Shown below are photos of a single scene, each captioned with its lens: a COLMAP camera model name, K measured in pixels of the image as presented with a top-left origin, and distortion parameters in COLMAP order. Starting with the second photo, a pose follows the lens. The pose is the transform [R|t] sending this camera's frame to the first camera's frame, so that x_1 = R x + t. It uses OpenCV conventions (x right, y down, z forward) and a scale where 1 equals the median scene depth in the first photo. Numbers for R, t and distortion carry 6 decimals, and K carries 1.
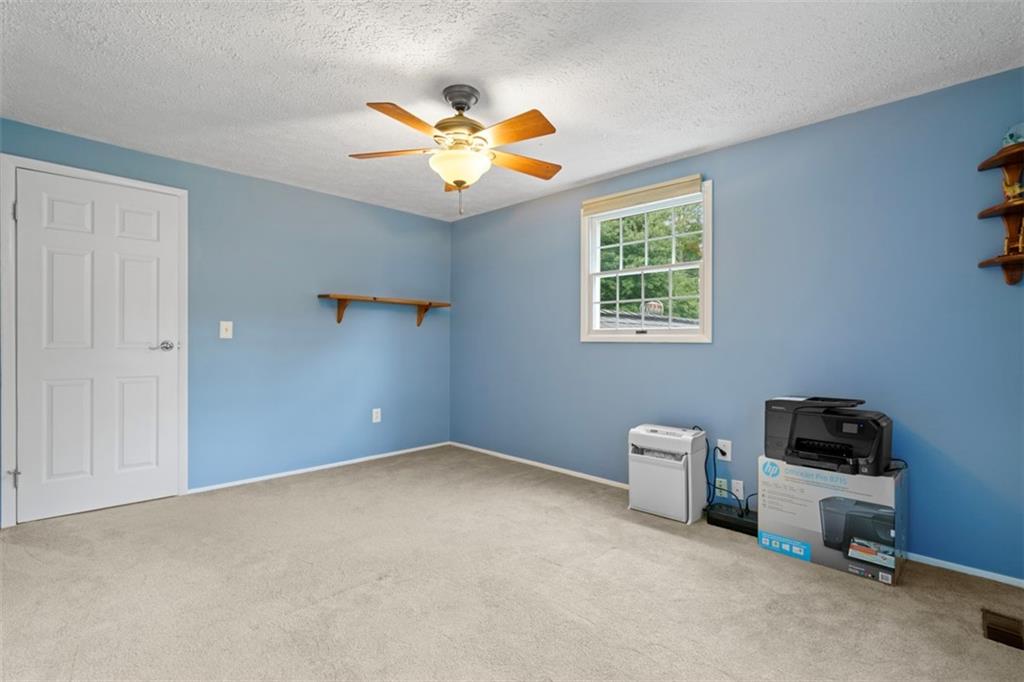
lens RADIAL K [[469.4, 0, 511.7], [0, 469.4, 338.2], [0, 0, 1]] dist [-0.003105, -0.000452]
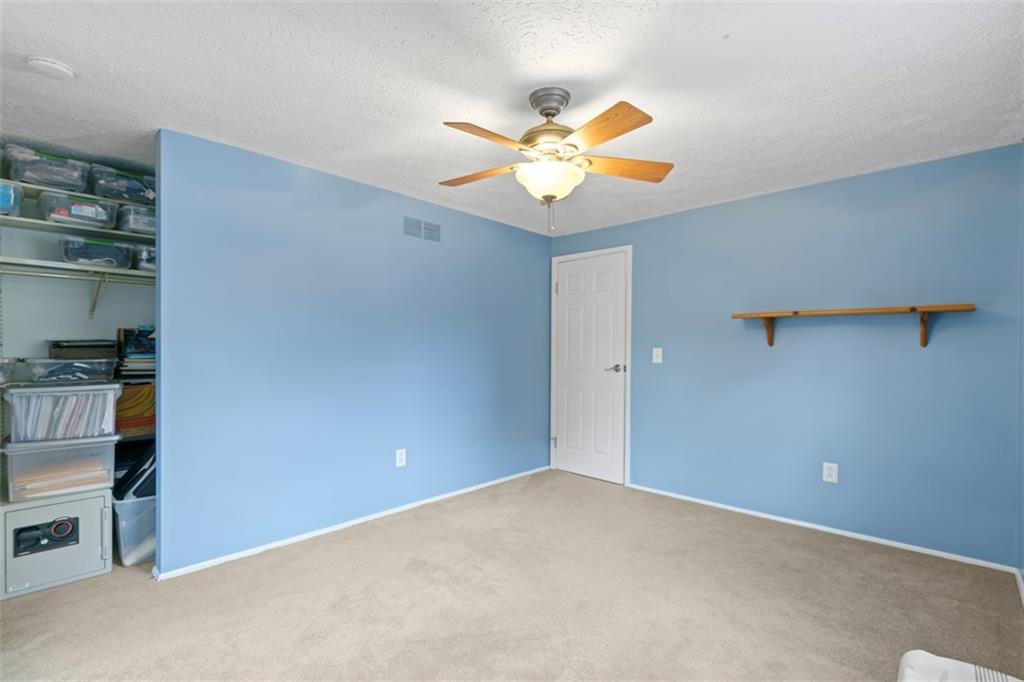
lens RADIAL K [[469.4, 0, 511.8], [0, 469.4, 348.9], [0, 0, 1]] dist [0.000611, 0.003412]
pose [[0.029747, -0.011215, -0.999495, 0.532640], [-0.000448, 0.999937, -0.011233, -0.021296], [0.999557, 0.000782, 0.029740, 0.617519]]
